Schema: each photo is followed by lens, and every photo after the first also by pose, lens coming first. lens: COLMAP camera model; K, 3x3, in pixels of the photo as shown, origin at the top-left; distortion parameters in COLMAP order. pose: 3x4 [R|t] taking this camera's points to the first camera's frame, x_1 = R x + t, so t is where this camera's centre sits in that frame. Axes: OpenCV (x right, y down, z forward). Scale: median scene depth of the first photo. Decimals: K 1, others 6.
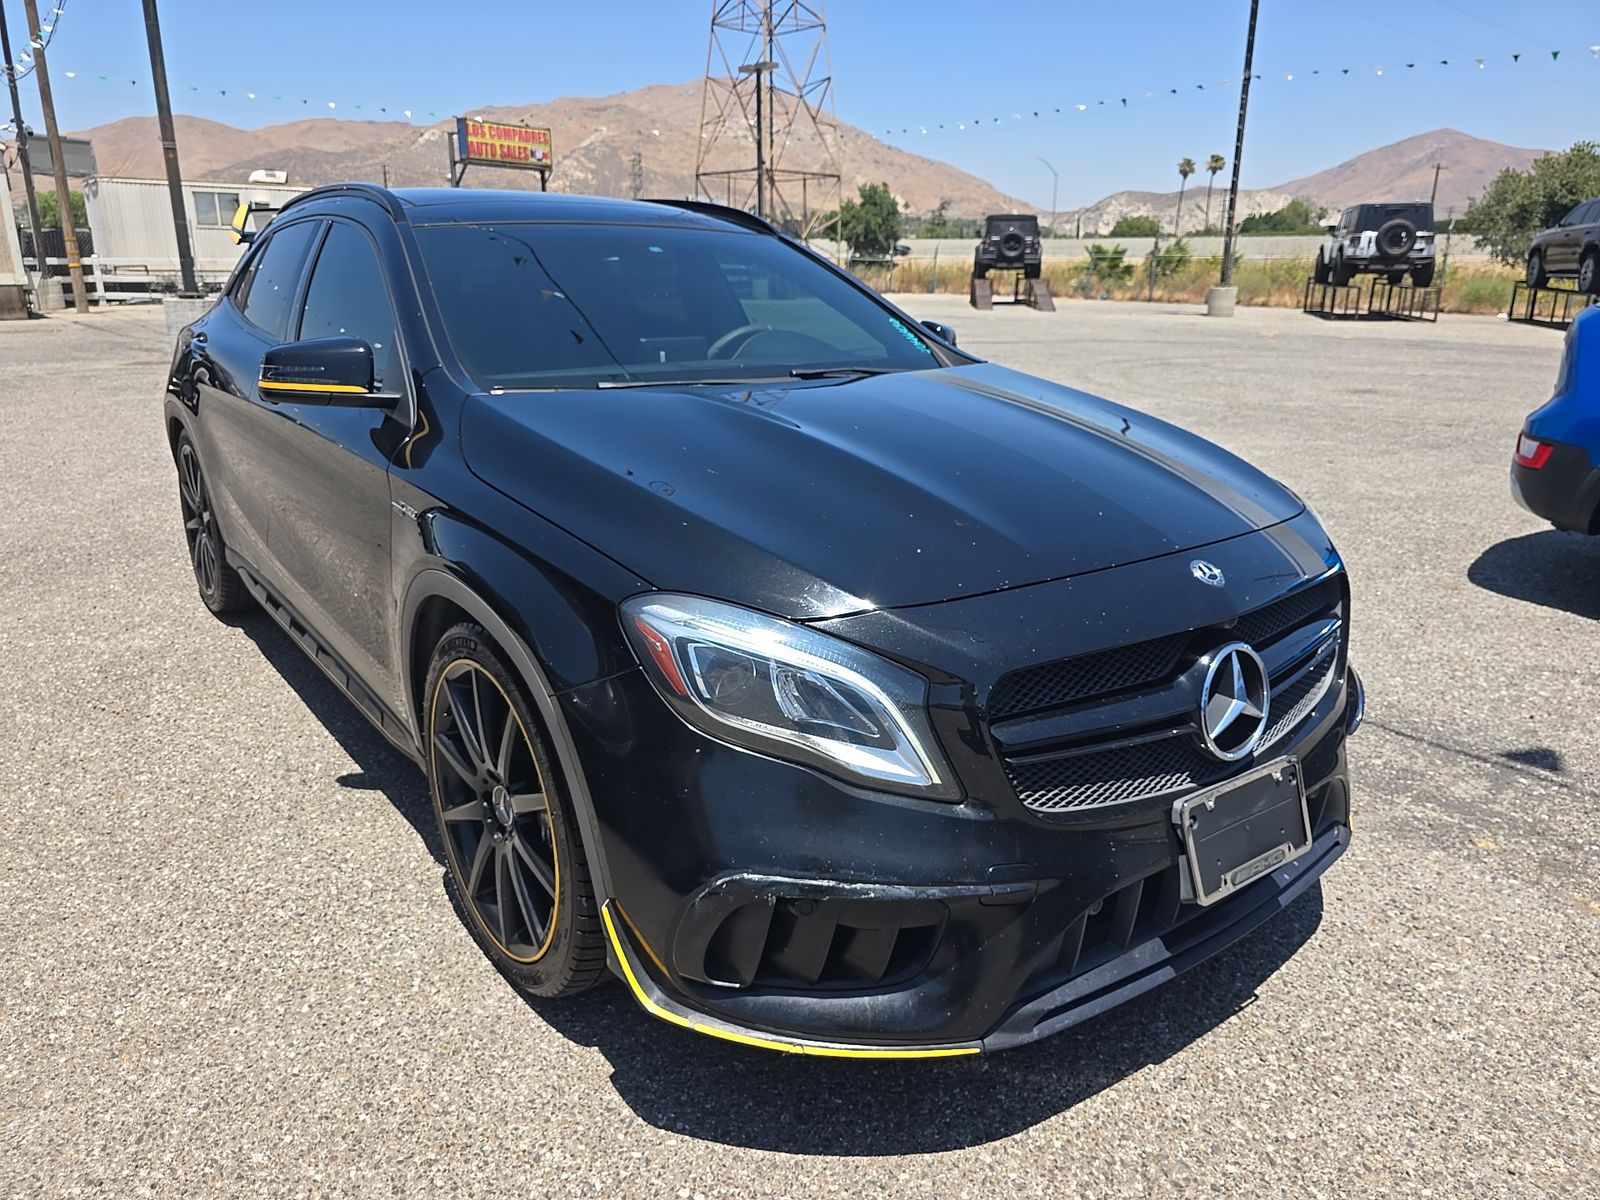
lens RADIAL K [[1100.4, 0, 801.6], [0, 1100.4, 566.3], [0, 0, 1]] dist [0.040057, -0.039430]
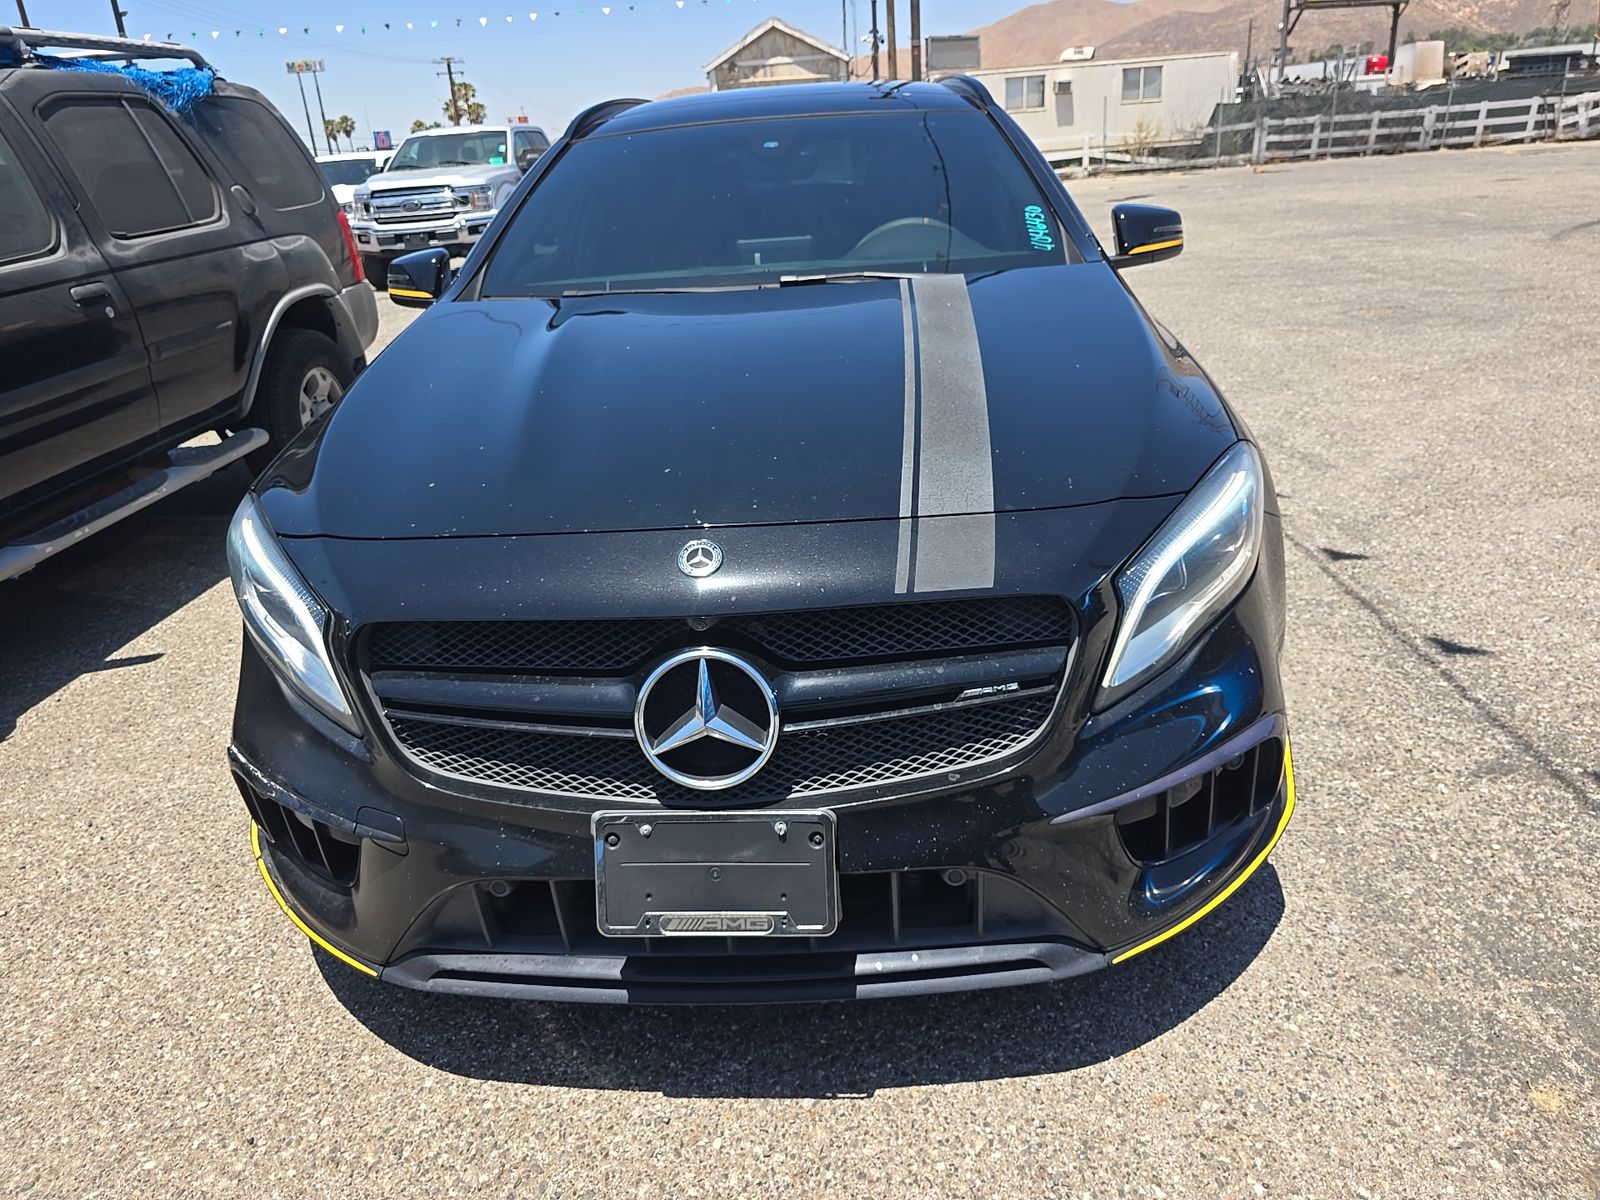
lens RADIAL K [[1100.4, 0, 801.6], [0, 1100.4, 566.3], [0, 0, 1]] dist [0.040057, -0.039430]
pose [[0.756915, 0.170942, -0.630760, 0.568048], [-0.100749, 0.984168, 0.145820, -0.068366], [0.645700, -0.046825, 0.762154, 0.266426]]
